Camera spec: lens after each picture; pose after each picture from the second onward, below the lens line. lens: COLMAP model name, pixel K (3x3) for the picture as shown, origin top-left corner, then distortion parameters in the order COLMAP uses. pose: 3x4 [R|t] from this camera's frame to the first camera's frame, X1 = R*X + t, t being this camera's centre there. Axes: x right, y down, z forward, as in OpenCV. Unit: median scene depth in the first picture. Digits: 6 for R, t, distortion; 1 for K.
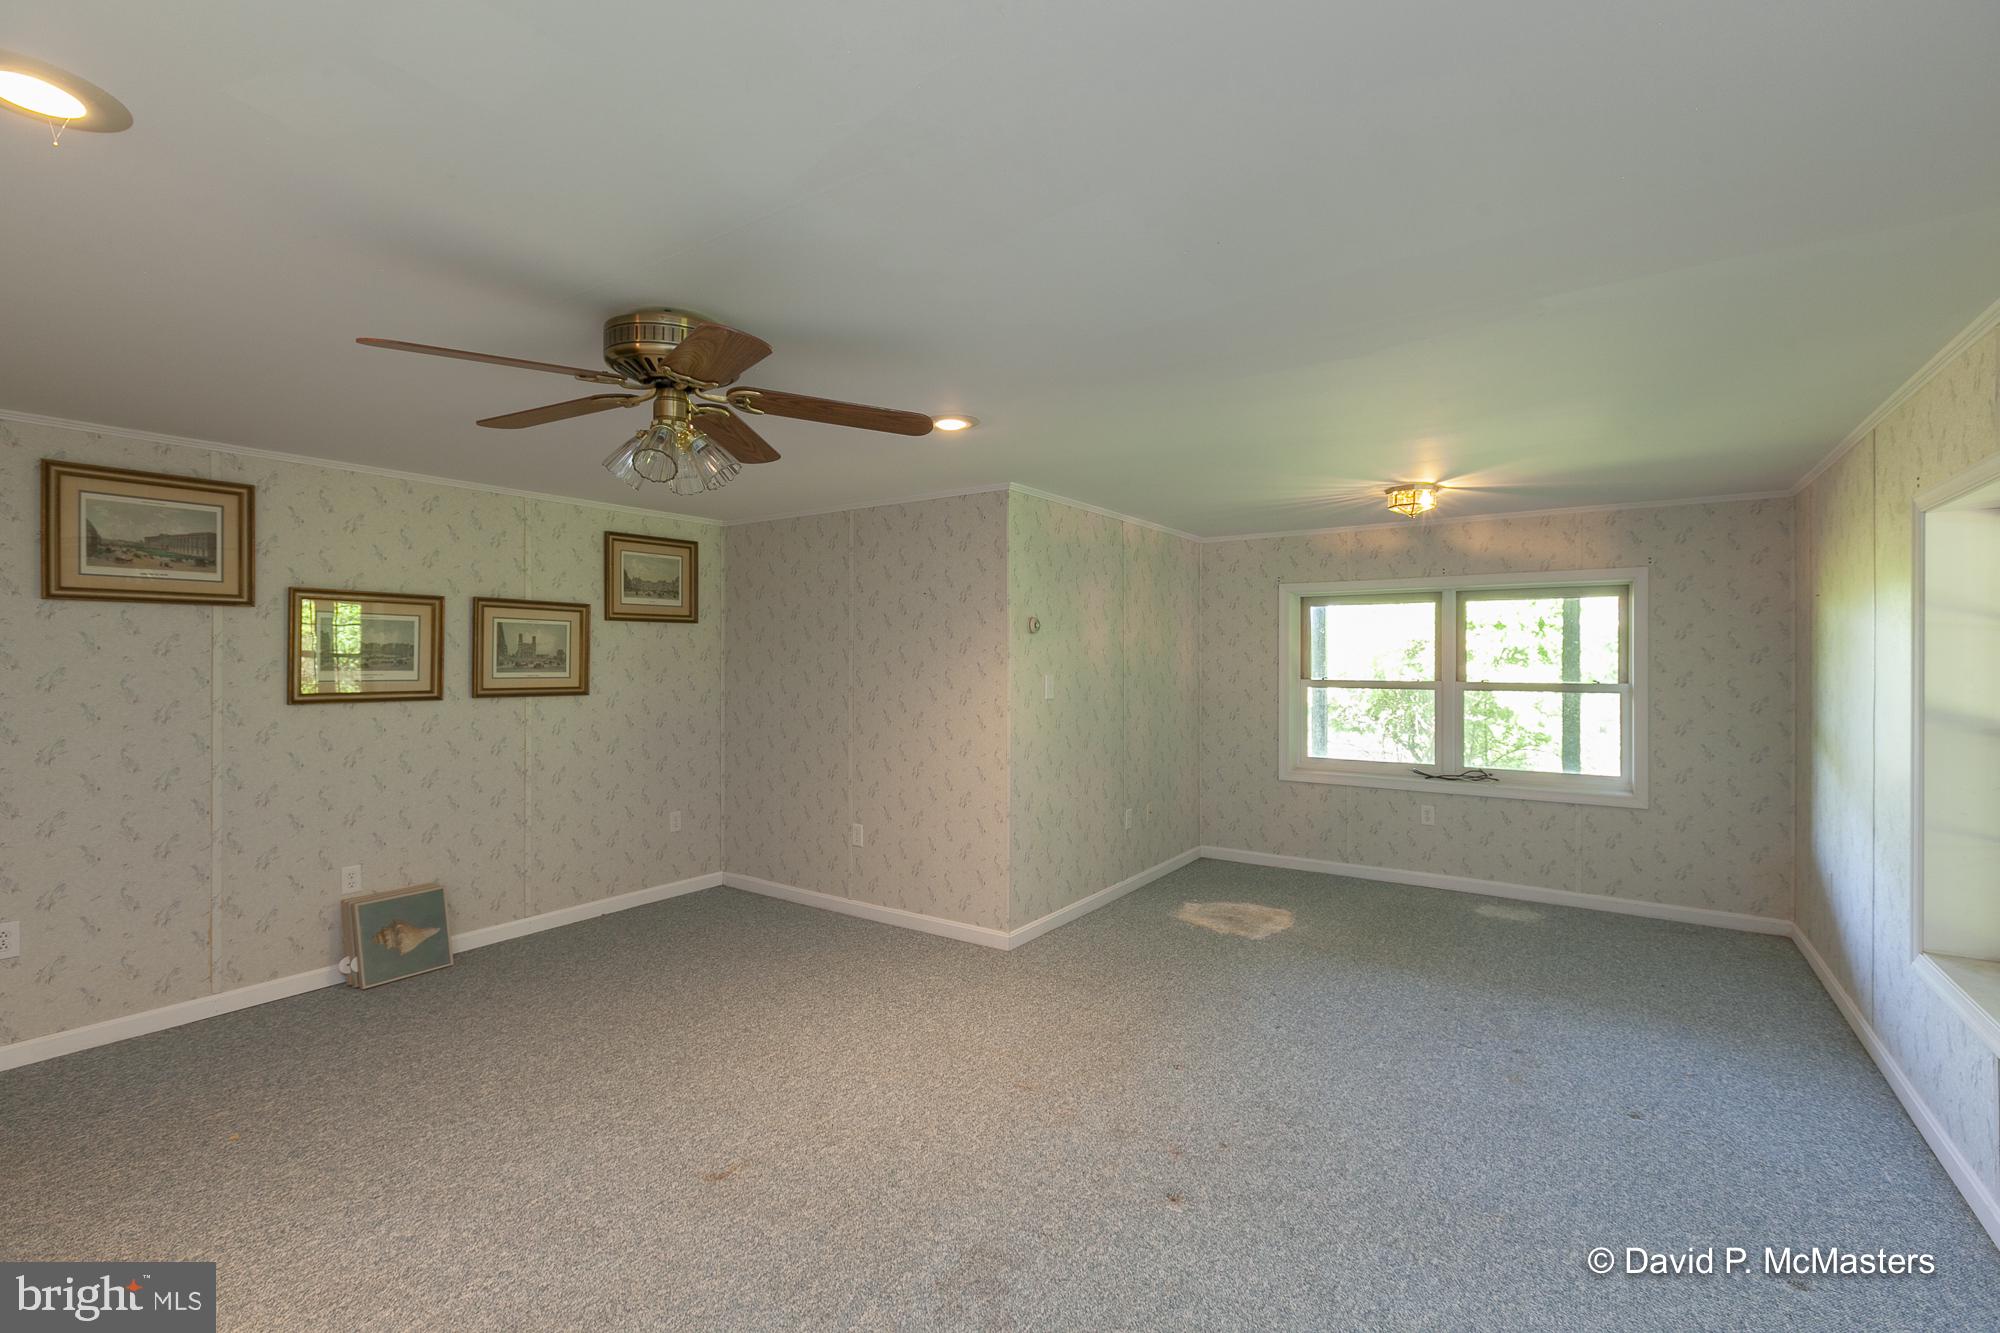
lens RADIAL K [[840.8, 0, 936.3], [0, 840.8, 663.3], [0, 0, 1]] dist [-0.011577, 0.001032]
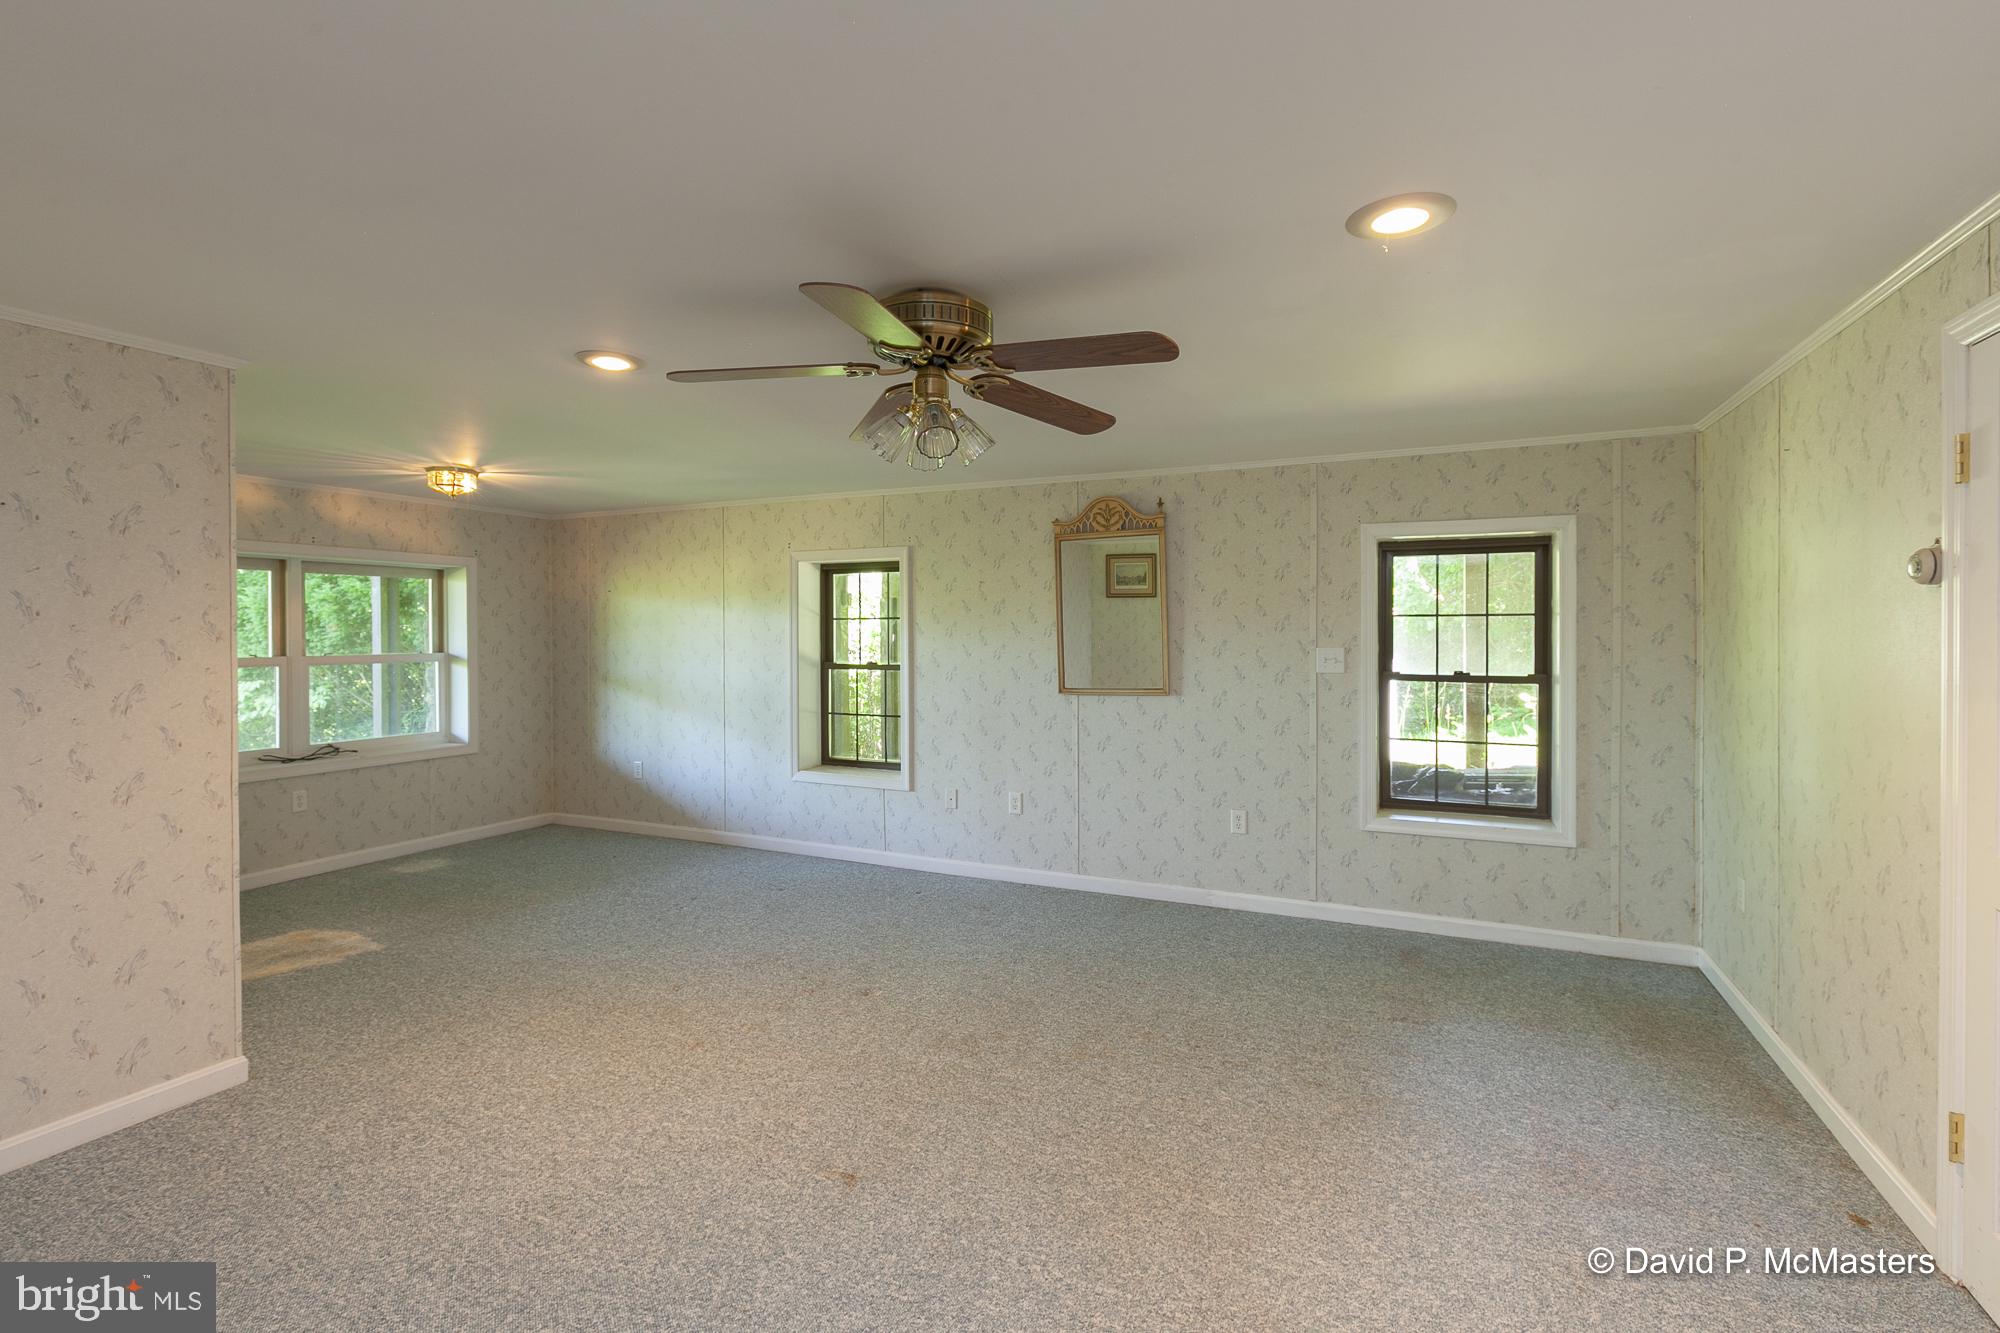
lens RADIAL K [[840.8, 0, 1028.9], [0, 840.8, 641.0], [0, 0, 1]] dist [-0.011577, 0.001032]
pose [[-0.174105, -0.011623, 0.984659, -0.591493], [0.007212, 0.999888, 0.013078, -0.002493], [-0.984701, 0.009378, -0.174001, 0.466074]]
